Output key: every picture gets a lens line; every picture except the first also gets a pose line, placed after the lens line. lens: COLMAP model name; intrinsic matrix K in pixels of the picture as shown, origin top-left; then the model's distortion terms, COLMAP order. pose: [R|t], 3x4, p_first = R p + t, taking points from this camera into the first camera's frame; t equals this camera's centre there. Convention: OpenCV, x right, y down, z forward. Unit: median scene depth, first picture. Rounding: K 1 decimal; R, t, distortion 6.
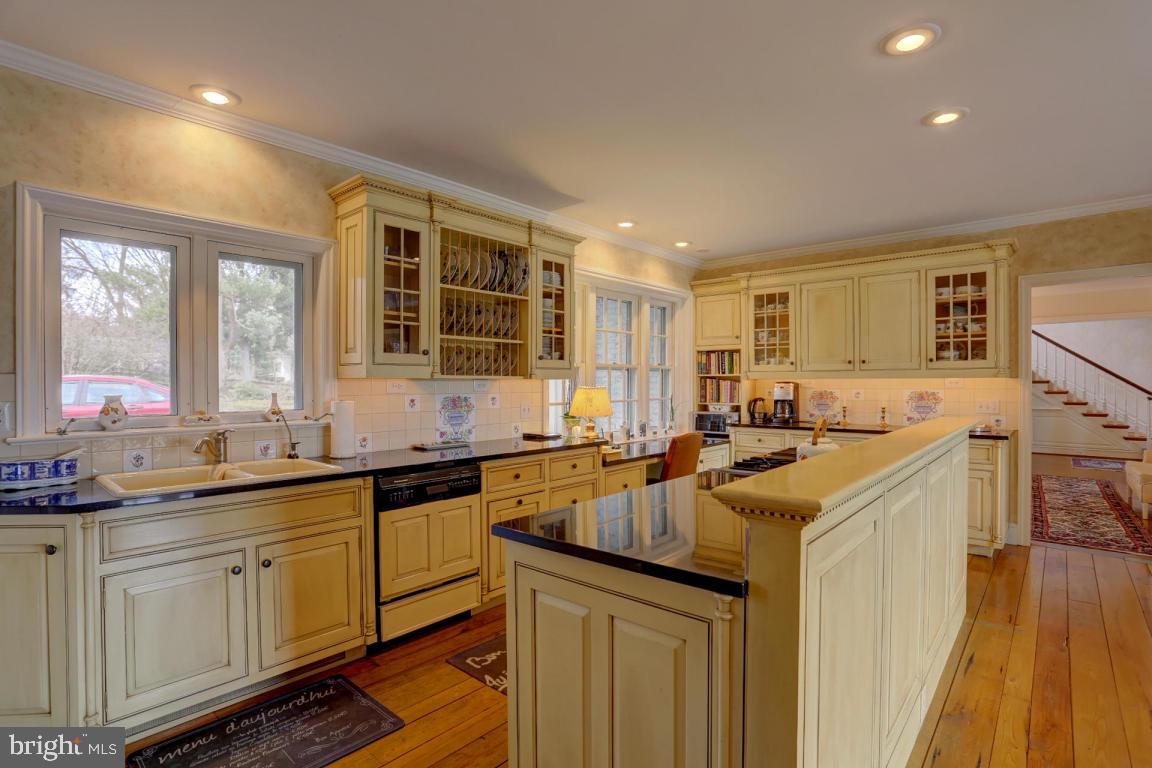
lens RADIAL K [[567.3, 0, 569.8], [0, 567.3, 387.0], [0, 0, 1]] dist [-0.073994, 0.028296]
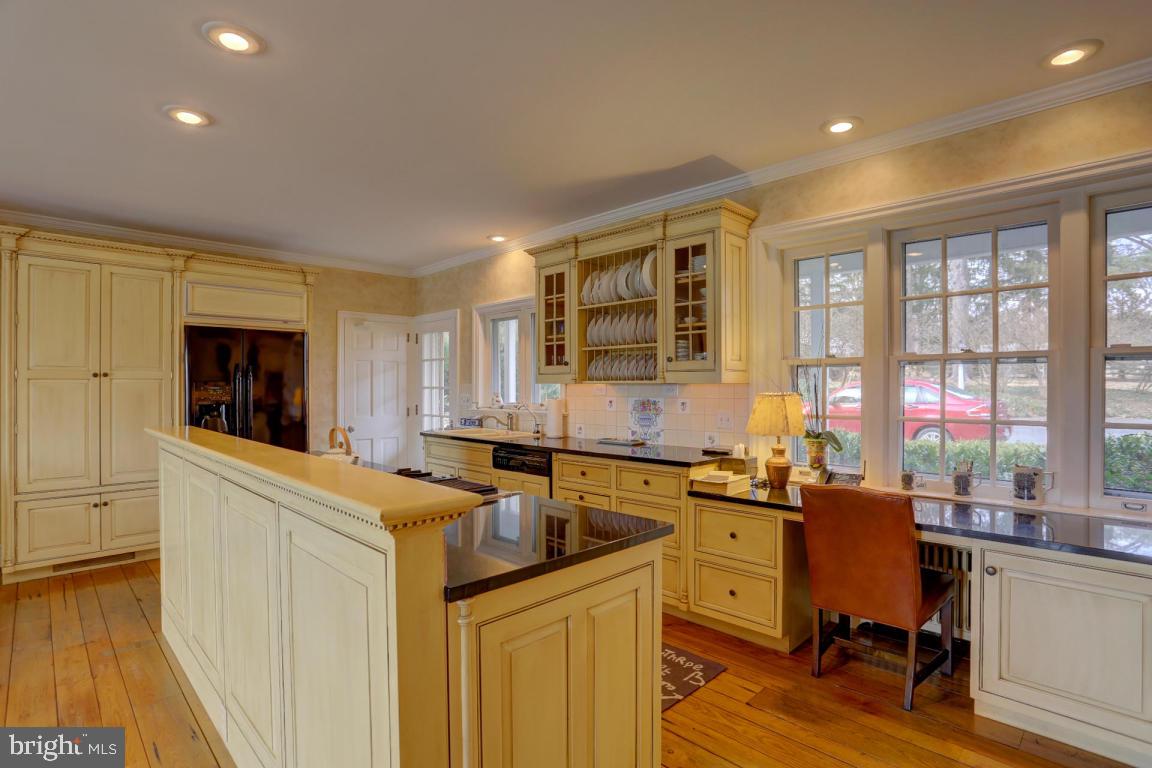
lens RADIAL K [[567.3, 0, 583.3], [0, 567.3, 385.4], [0, 0, 1]] dist [-0.073994, 0.028296]
pose [[-0.051203, -0.001699, -0.998687, 0.745135], [-0.008285, 0.999965, -0.001276, -0.006966], [0.998654, 0.008209, -0.051216, 0.793542]]
